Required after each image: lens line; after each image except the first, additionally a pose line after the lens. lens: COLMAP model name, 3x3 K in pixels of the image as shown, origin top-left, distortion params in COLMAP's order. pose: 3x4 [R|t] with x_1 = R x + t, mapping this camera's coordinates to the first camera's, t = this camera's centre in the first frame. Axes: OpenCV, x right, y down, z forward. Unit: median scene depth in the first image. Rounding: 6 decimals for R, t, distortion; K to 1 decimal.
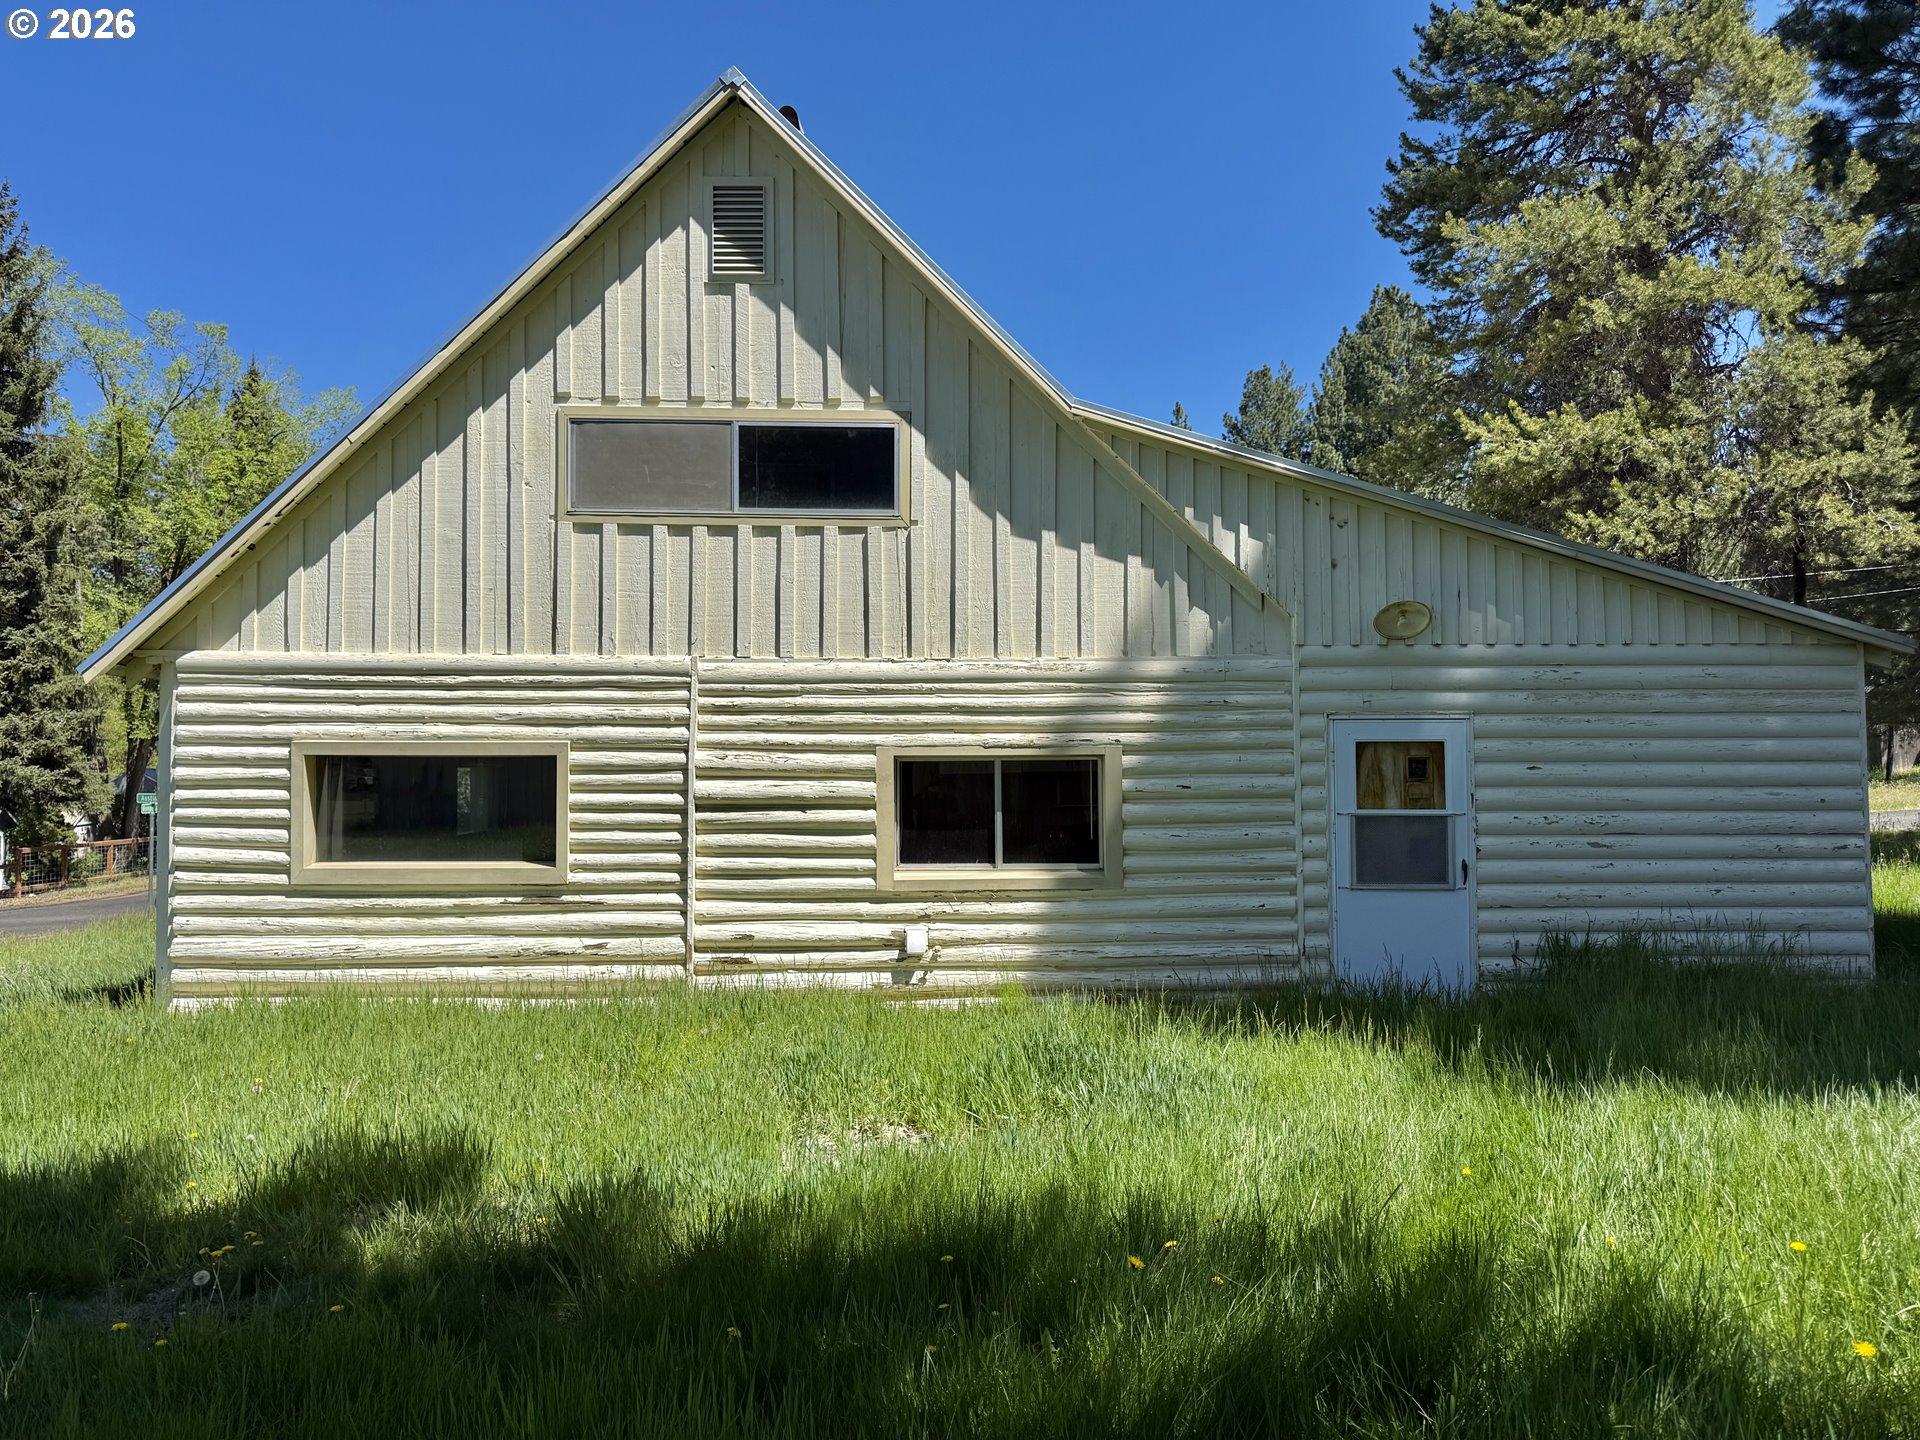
lens RADIAL K [[1343.1, 0, 949.6], [0, 1343.1, 716.2], [0, 0, 1]] dist [0.119935, -0.219993]
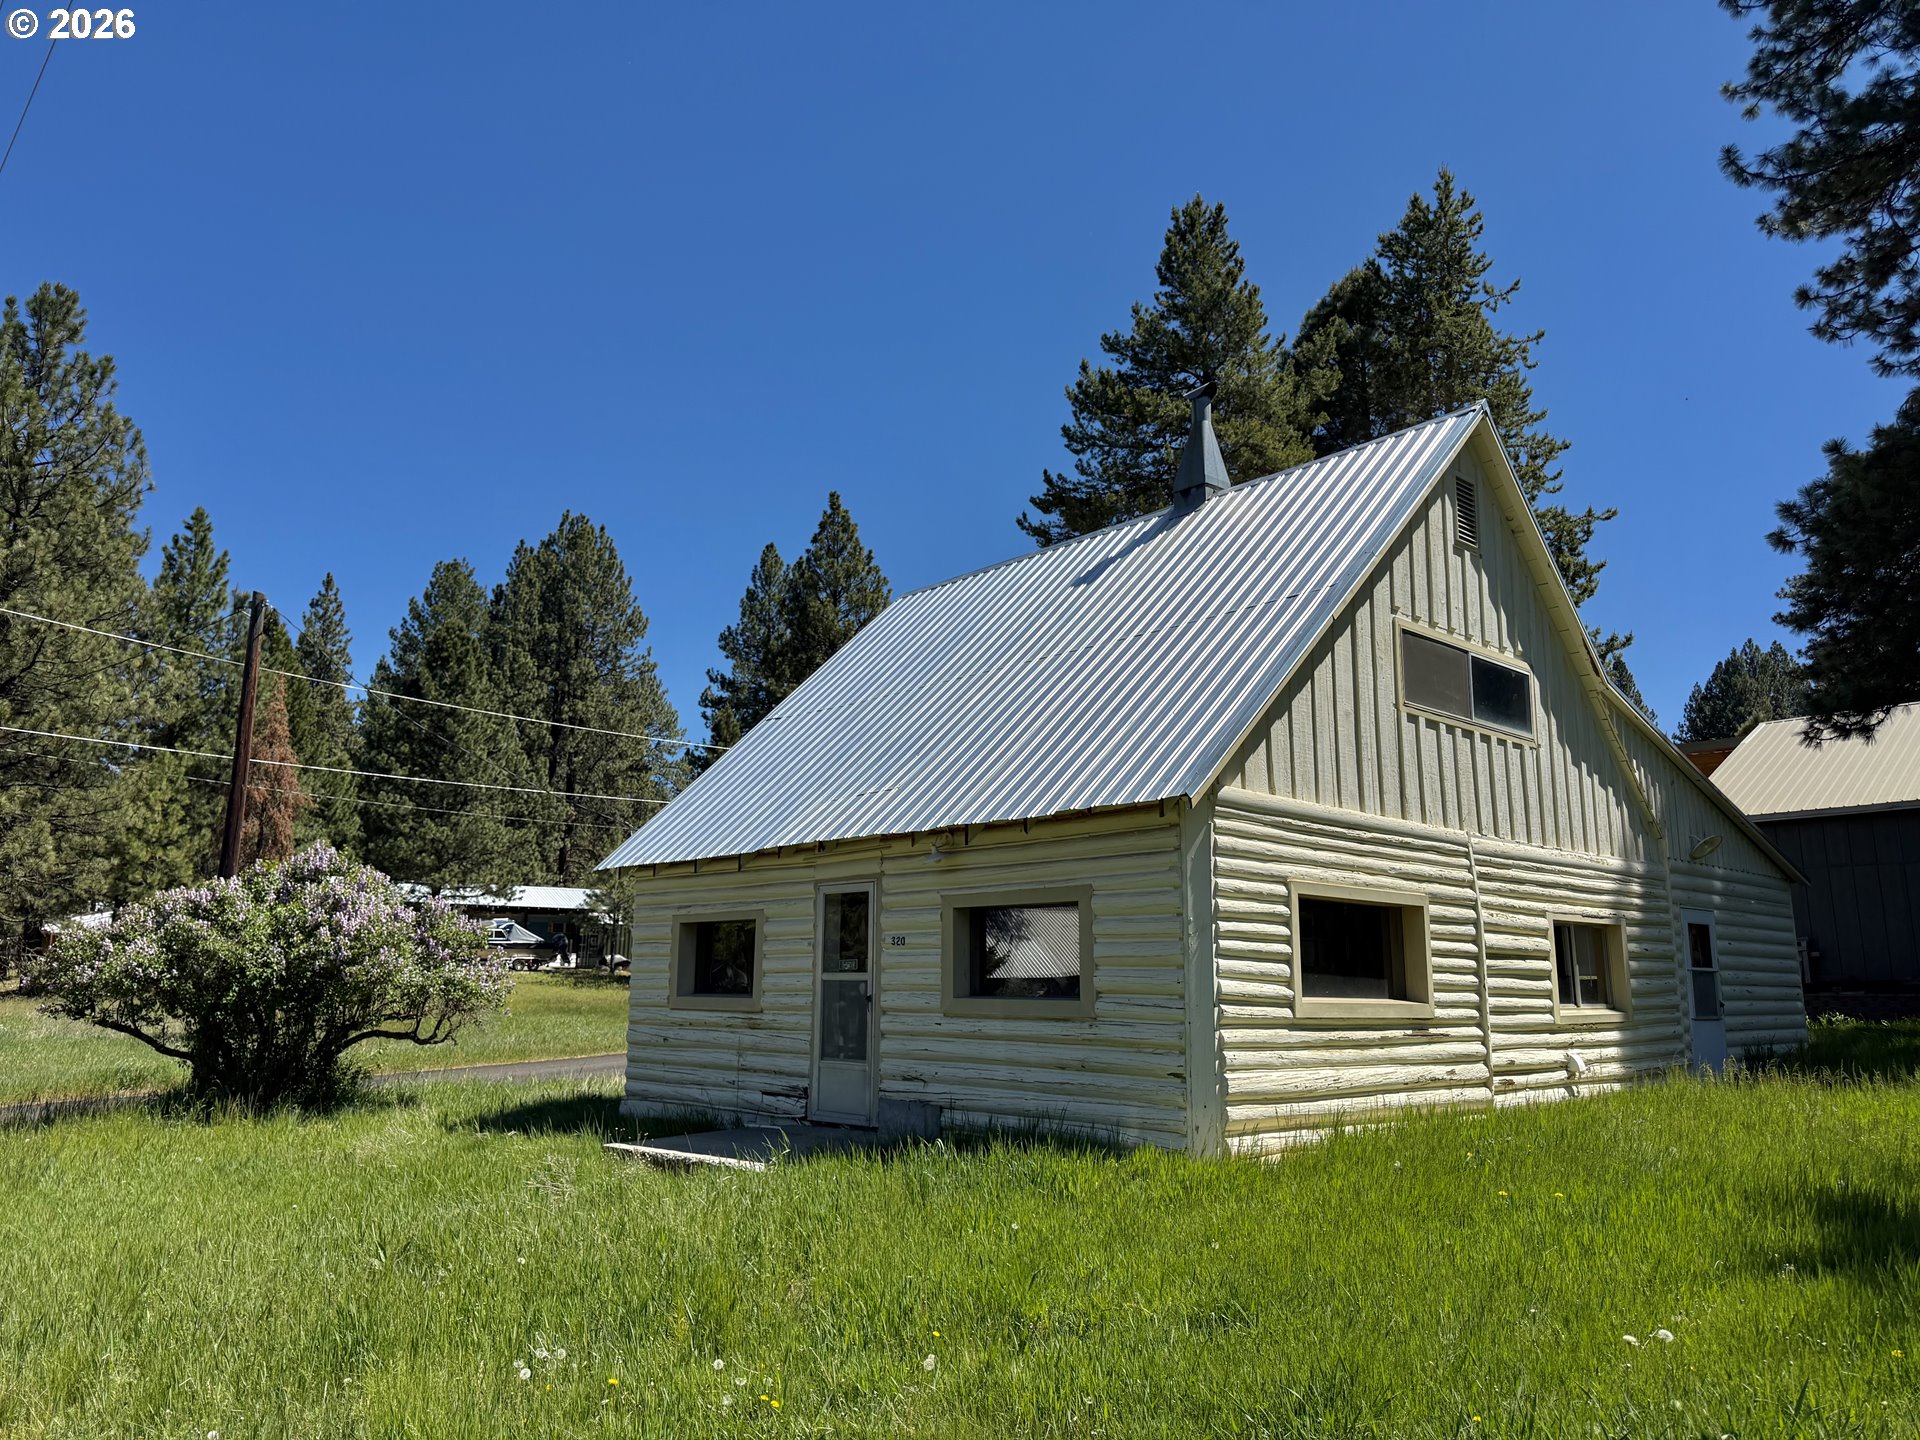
lens RADIAL K [[1343.1, 0, 949.6], [0, 1343.1, 716.2], [0, 0, 1]] dist [0.119935, -0.219993]
pose [[0.748690, 0.139052, 0.648172, -1.378213], [-0.038048, 0.985155, -0.167396, 0.078985], [-0.661827, 0.100666, 0.742867, 0.375821]]
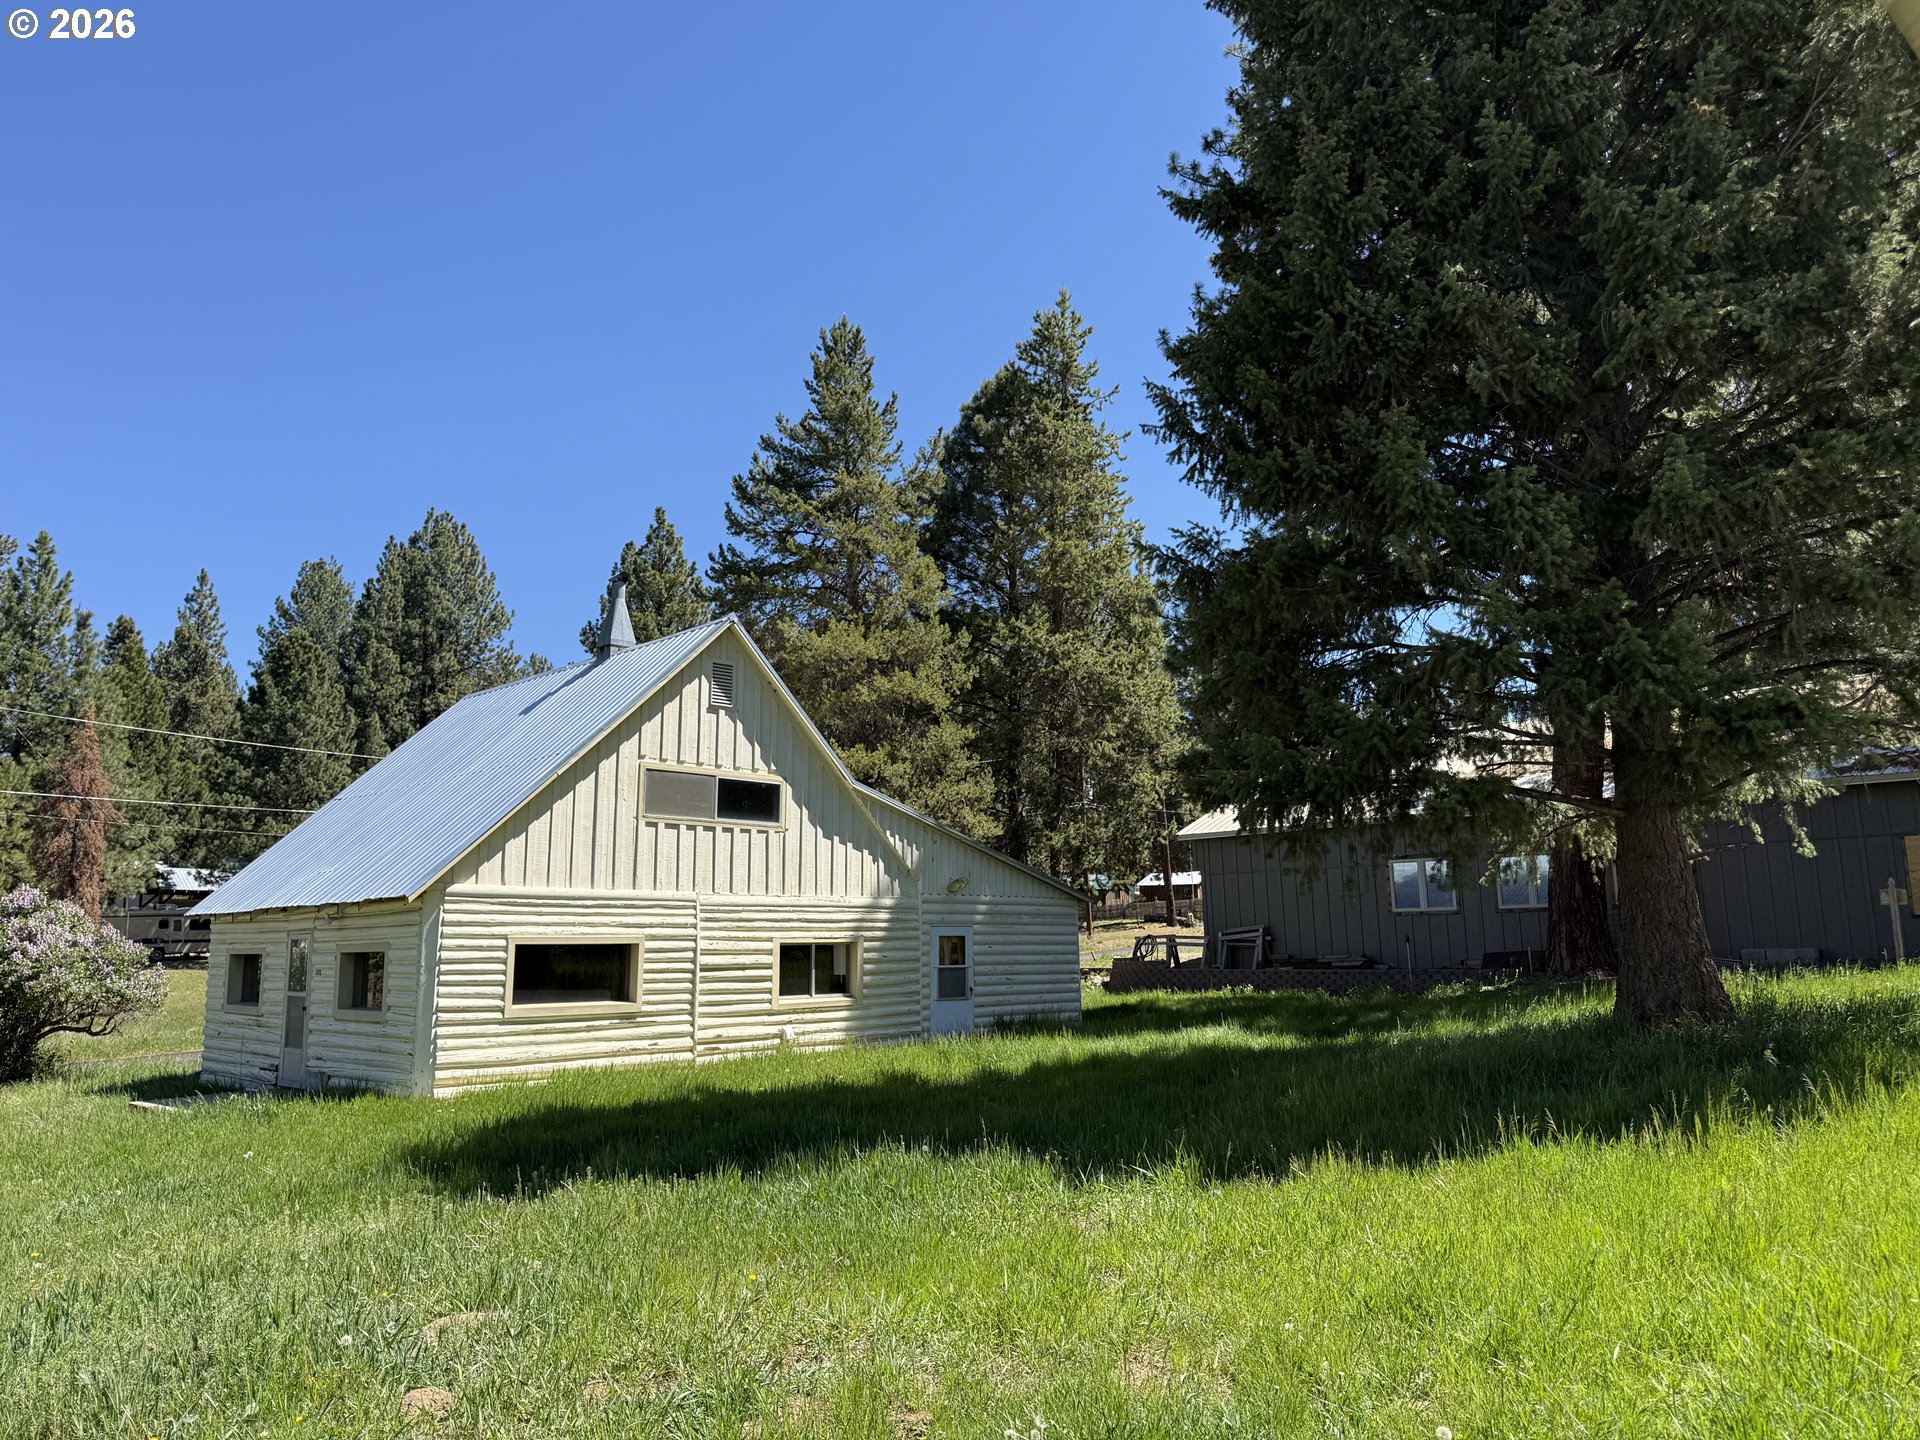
lens RADIAL K [[1339.1, 0, 975.8], [0, 1339.1, 715.4], [0, 0, 1]] dist [0.061702, -0.091906]
pose [[0.707034, 0.116032, 0.697596, -1.312232], [-0.020243, 0.989364, -0.144045, -0.025954], [-0.706890, 0.087723, 0.701863, -0.699222]]
